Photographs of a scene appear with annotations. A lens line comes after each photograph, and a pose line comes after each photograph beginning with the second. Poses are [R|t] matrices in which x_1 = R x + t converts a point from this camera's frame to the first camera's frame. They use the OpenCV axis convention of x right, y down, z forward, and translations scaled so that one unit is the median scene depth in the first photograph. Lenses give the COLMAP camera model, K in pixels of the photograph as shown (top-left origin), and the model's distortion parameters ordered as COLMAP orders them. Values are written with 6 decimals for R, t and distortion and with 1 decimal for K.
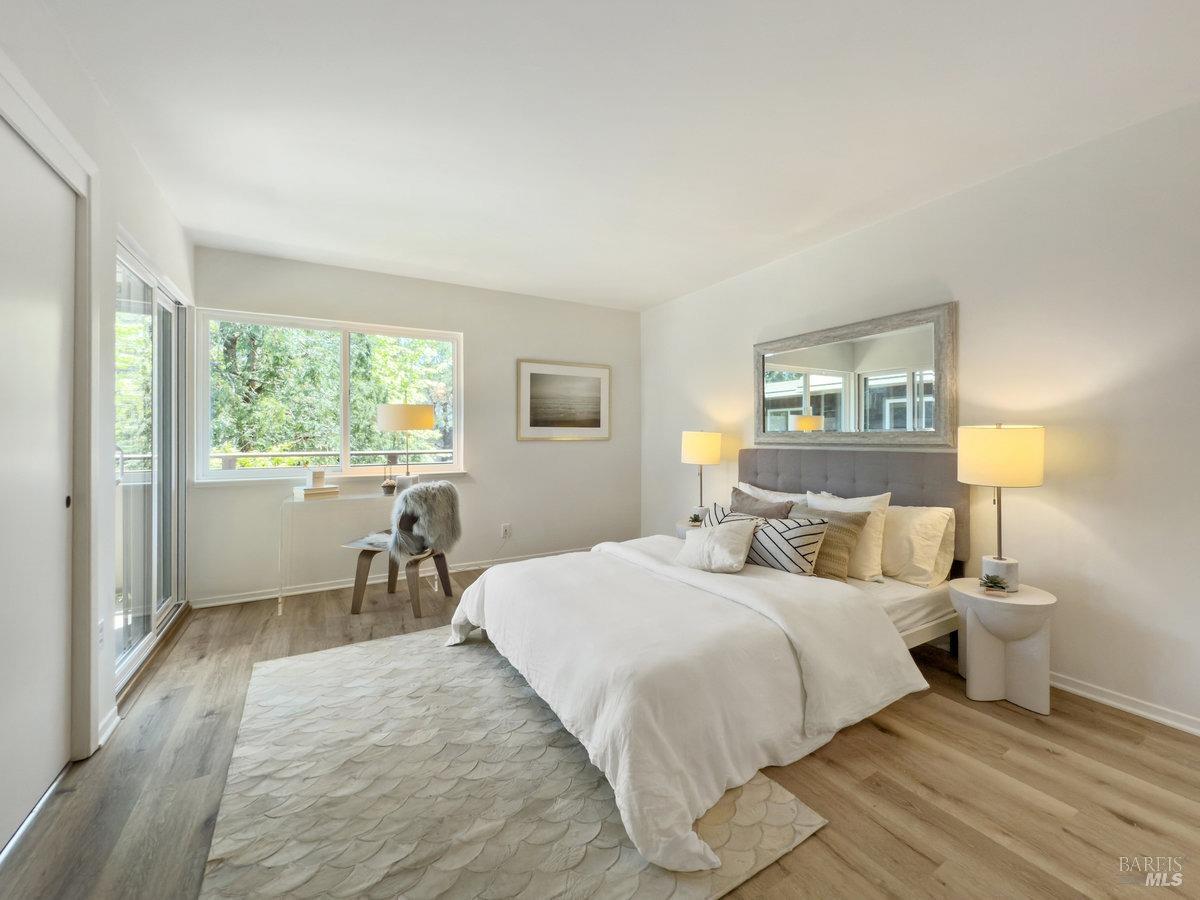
lens RADIAL K [[489.0, 0, 598.8], [0, 489.0, 432.9], [0, 0, 1]] dist [-0.001343, -0.000135]
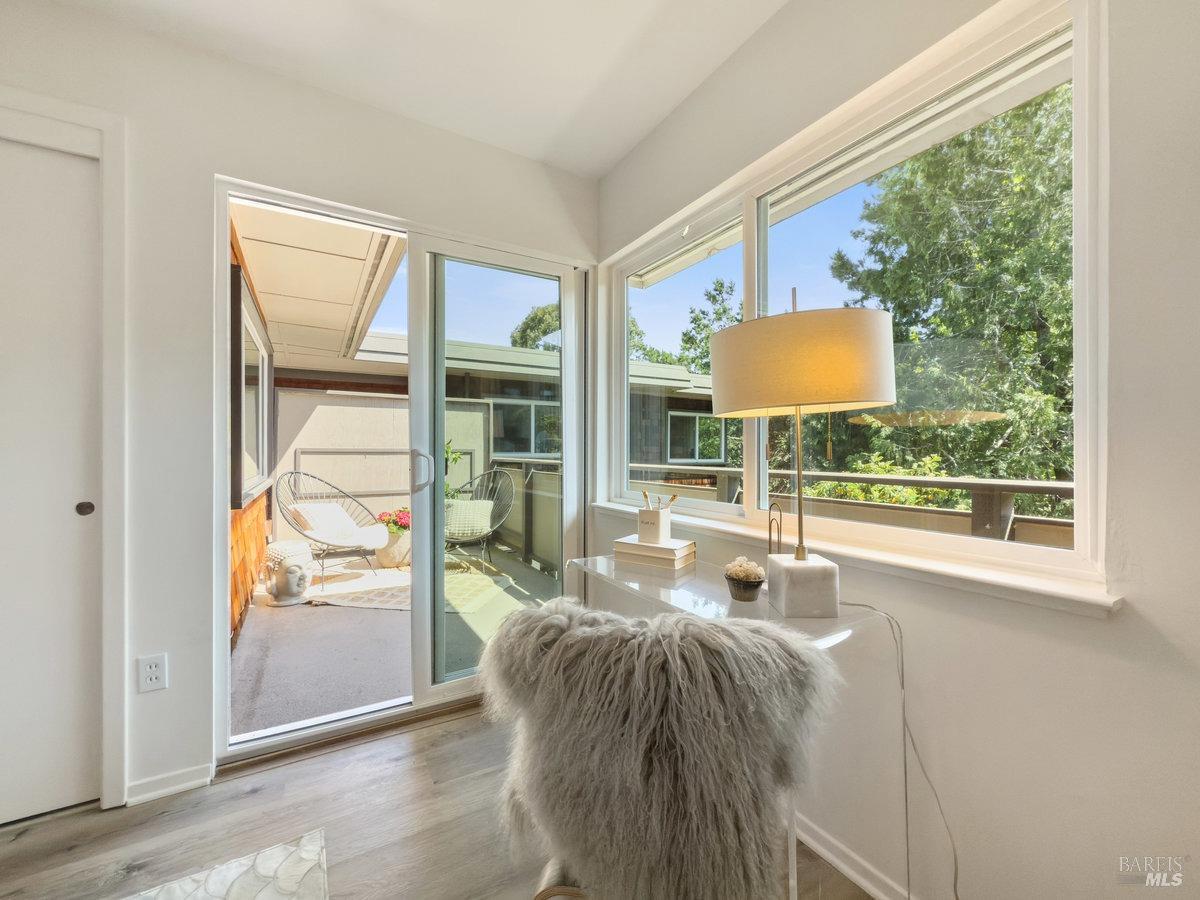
lens RADIAL K [[490.5, 0, 597.9], [0, 490.5, 452.5], [0, 0, 1]] dist [-0.000827, 0.000120]
pose [[0.005238, 0.006149, -0.999967, -0.089321], [0.003977, 0.999973, 0.006170, 0.017417], [0.999978, -0.004009, 0.005213, 0.932408]]
